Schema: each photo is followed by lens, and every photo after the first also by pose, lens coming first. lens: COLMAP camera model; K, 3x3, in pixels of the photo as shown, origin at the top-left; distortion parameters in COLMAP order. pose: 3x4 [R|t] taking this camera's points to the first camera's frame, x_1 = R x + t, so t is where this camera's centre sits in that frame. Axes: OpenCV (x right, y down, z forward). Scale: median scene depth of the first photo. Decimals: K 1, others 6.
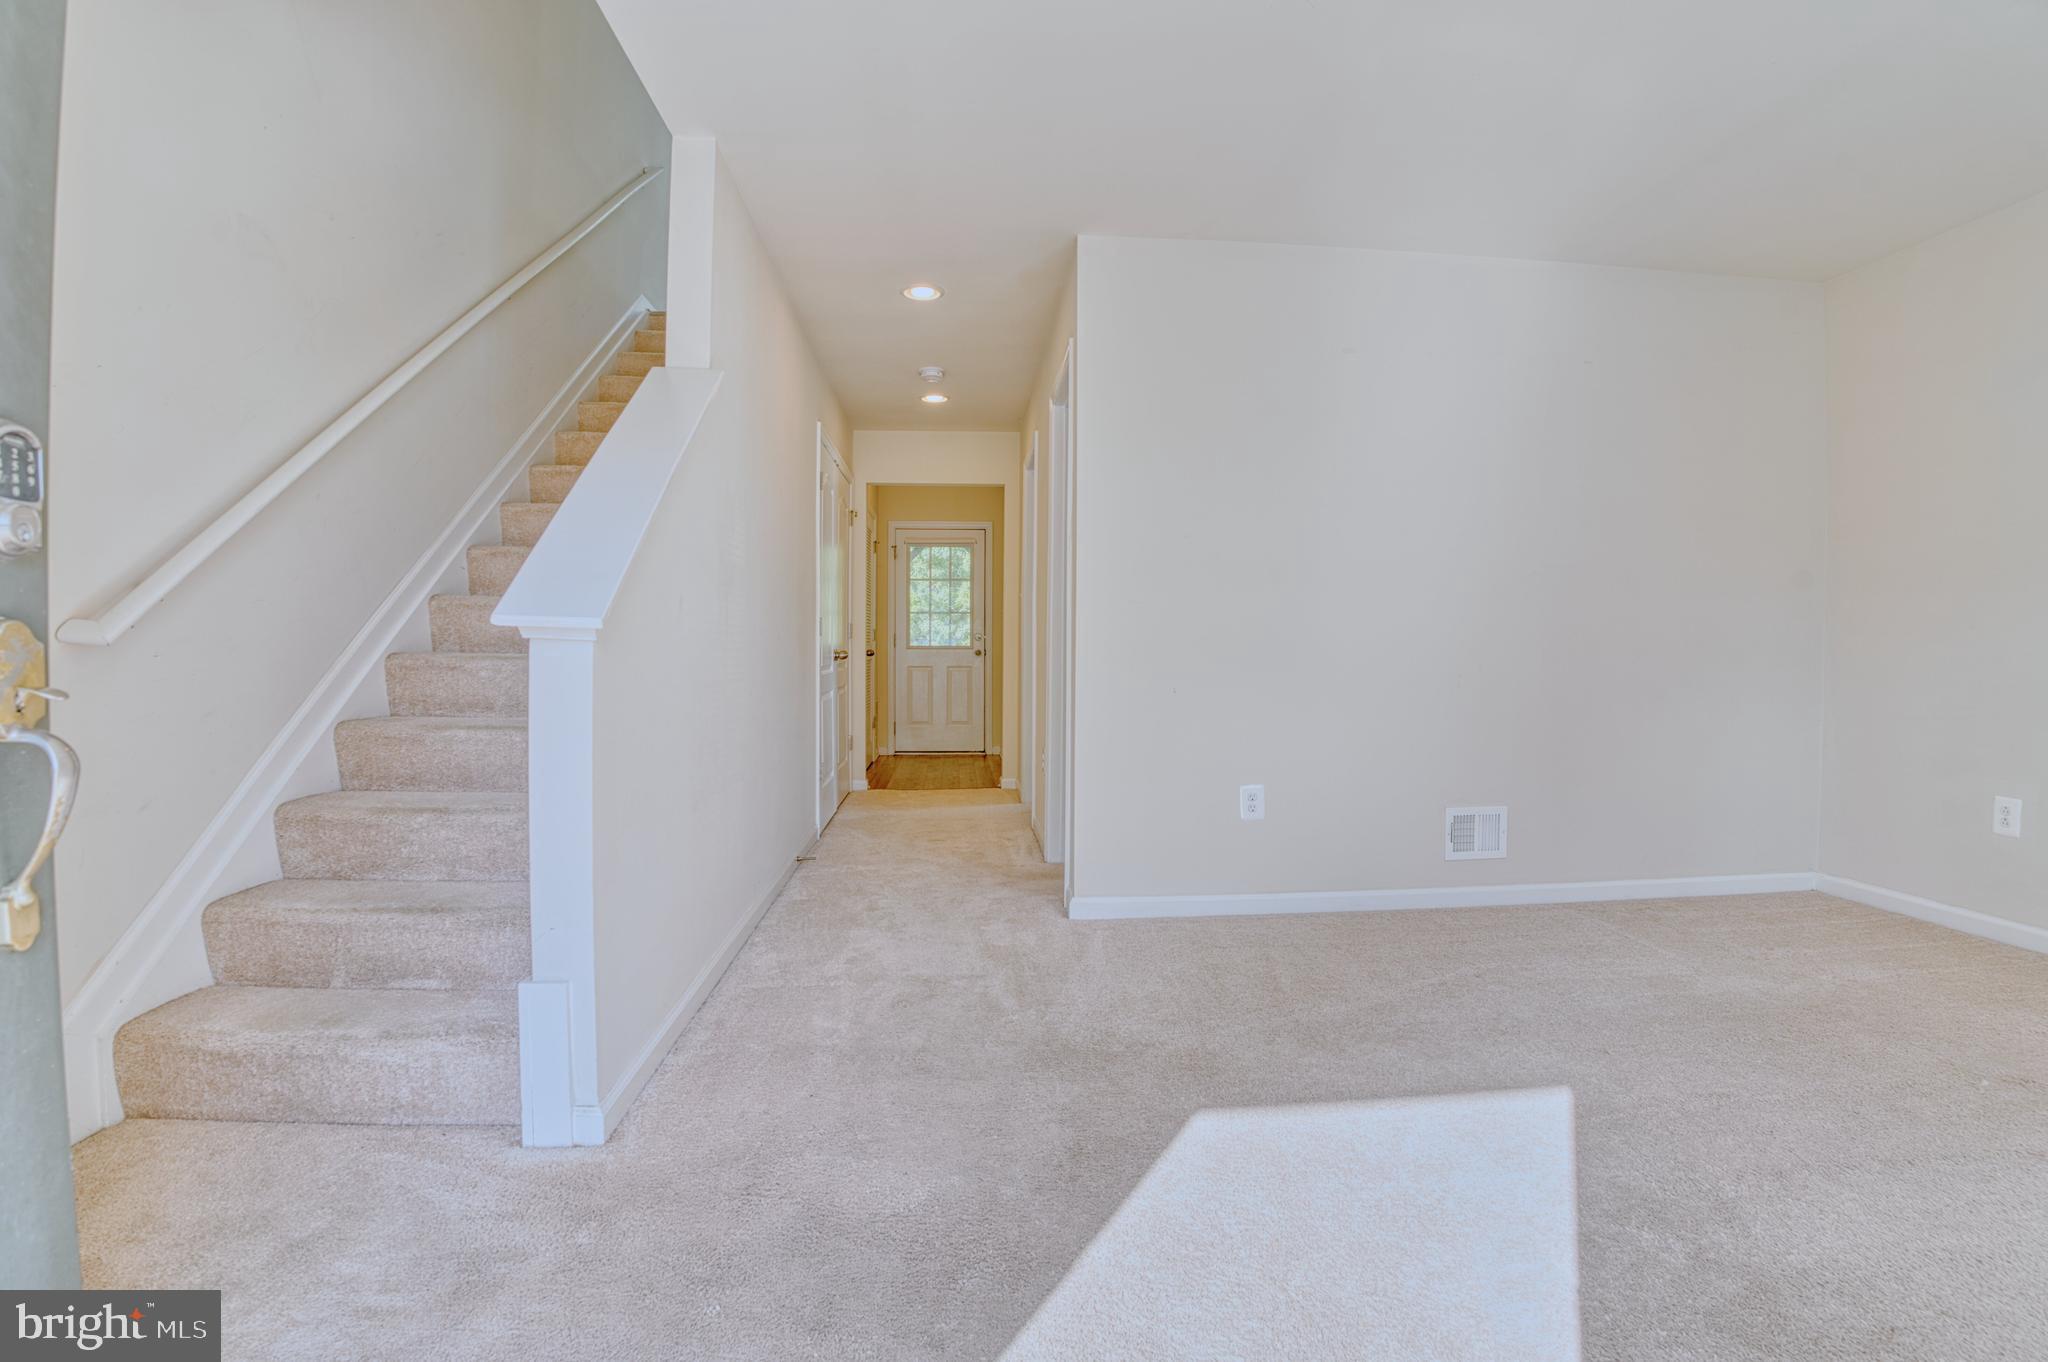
lens RADIAL K [[988.8, 0, 1026.7], [0, 988.8, 673.1], [0, 0, 1]] dist [-0.112012, 0.026452]
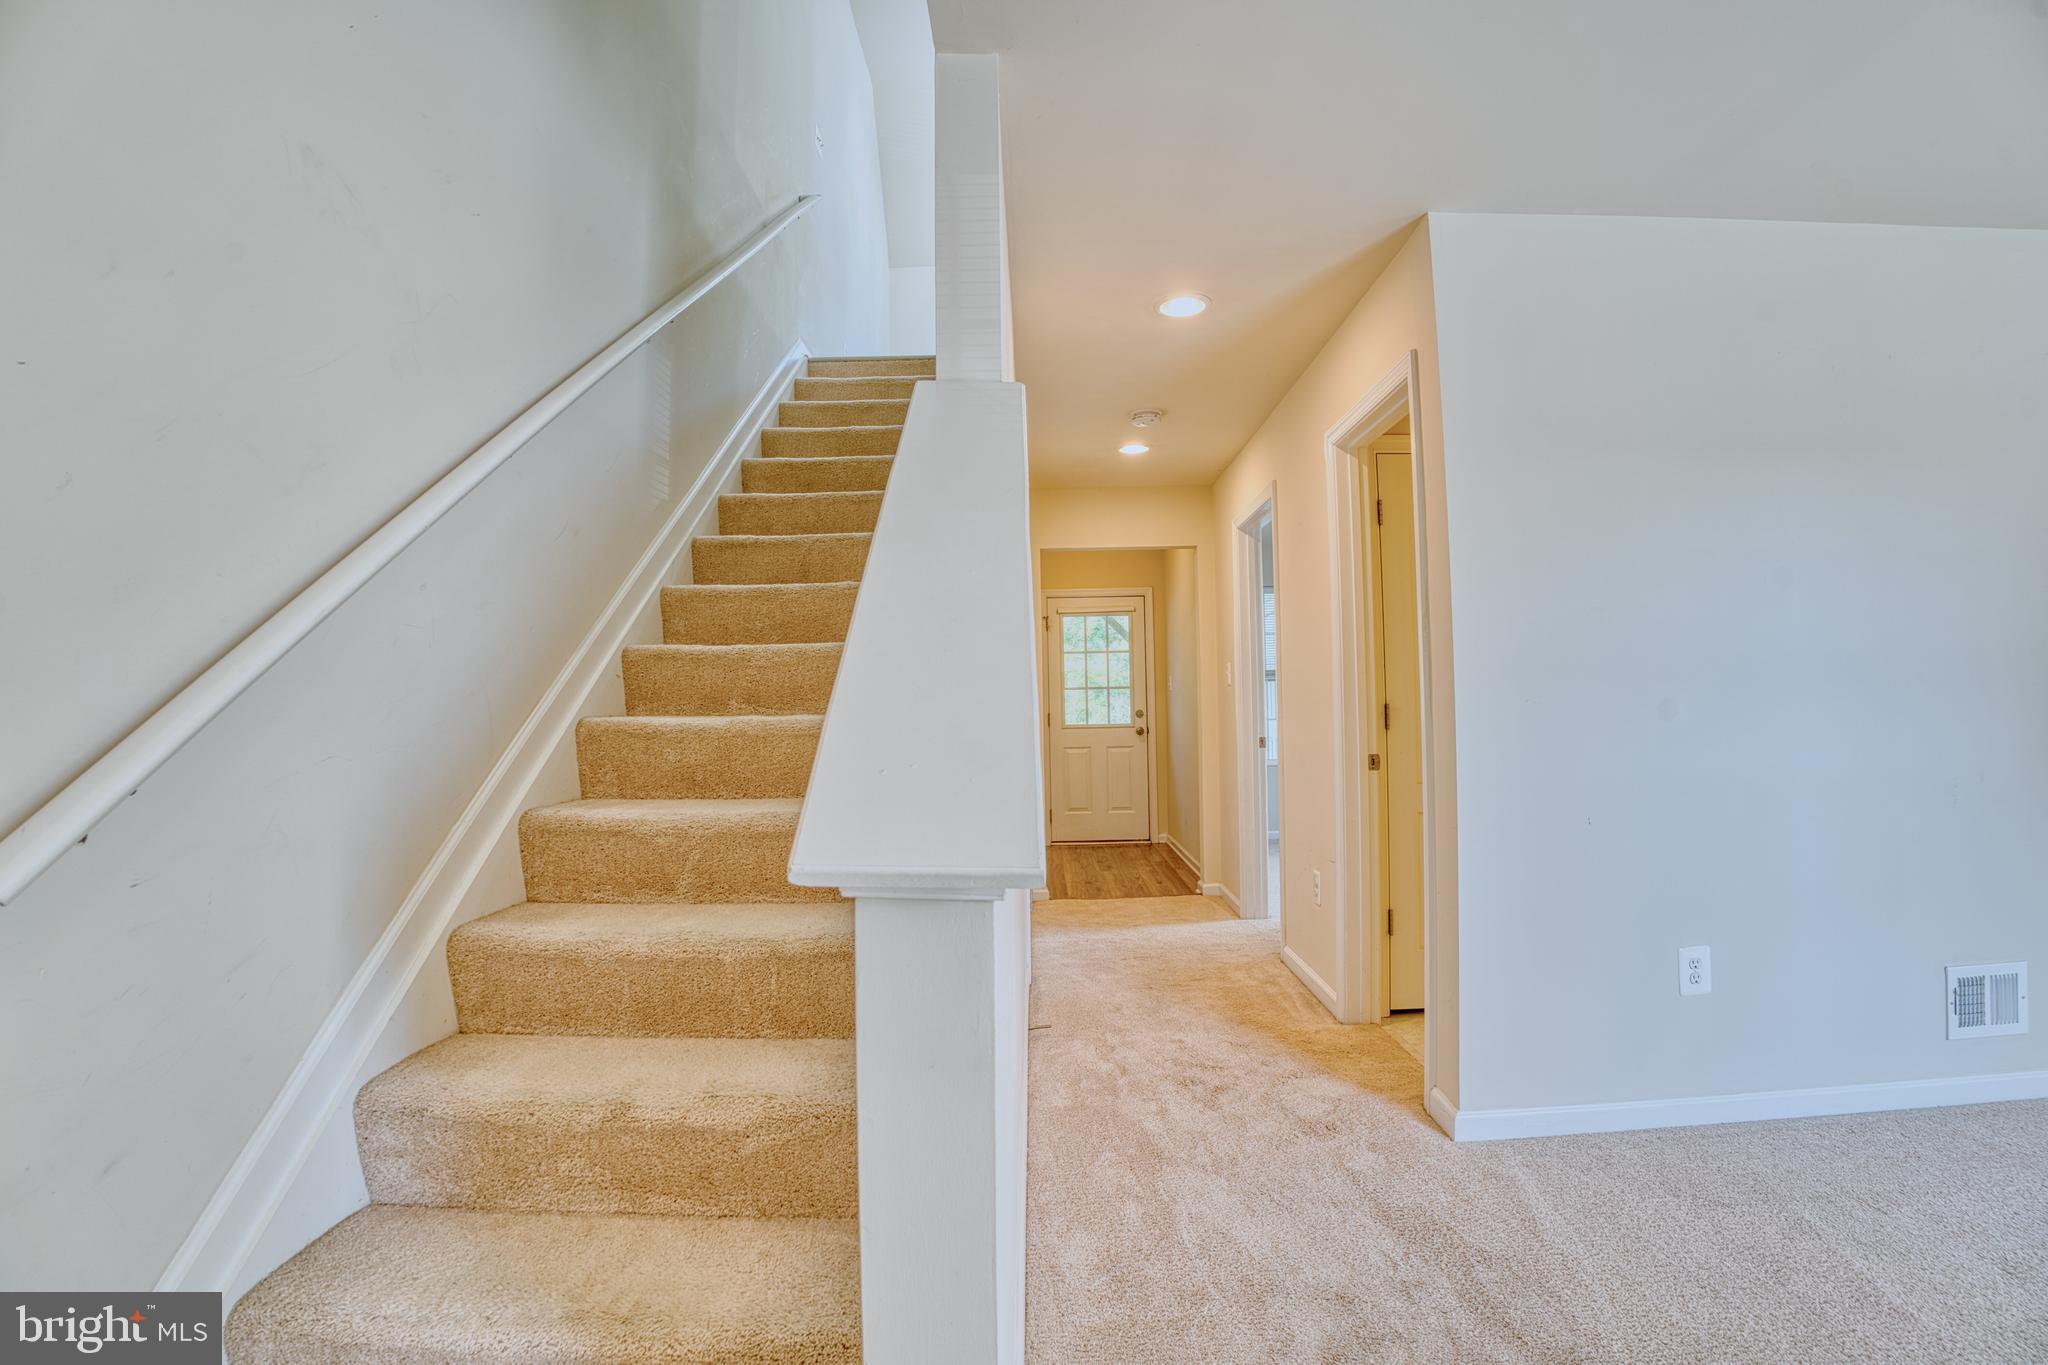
lens RADIAL K [[955.3, 0, 1024.8], [0, 955.3, 671.4], [0, 0, 1]] dist [-0.105155, 0.022647]
pose [[0.996426, -0.026147, -0.080324, -0.208932], [0.021250, 0.997898, -0.061226, -0.060267], [0.081756, 0.059300, 0.994887, 0.287772]]
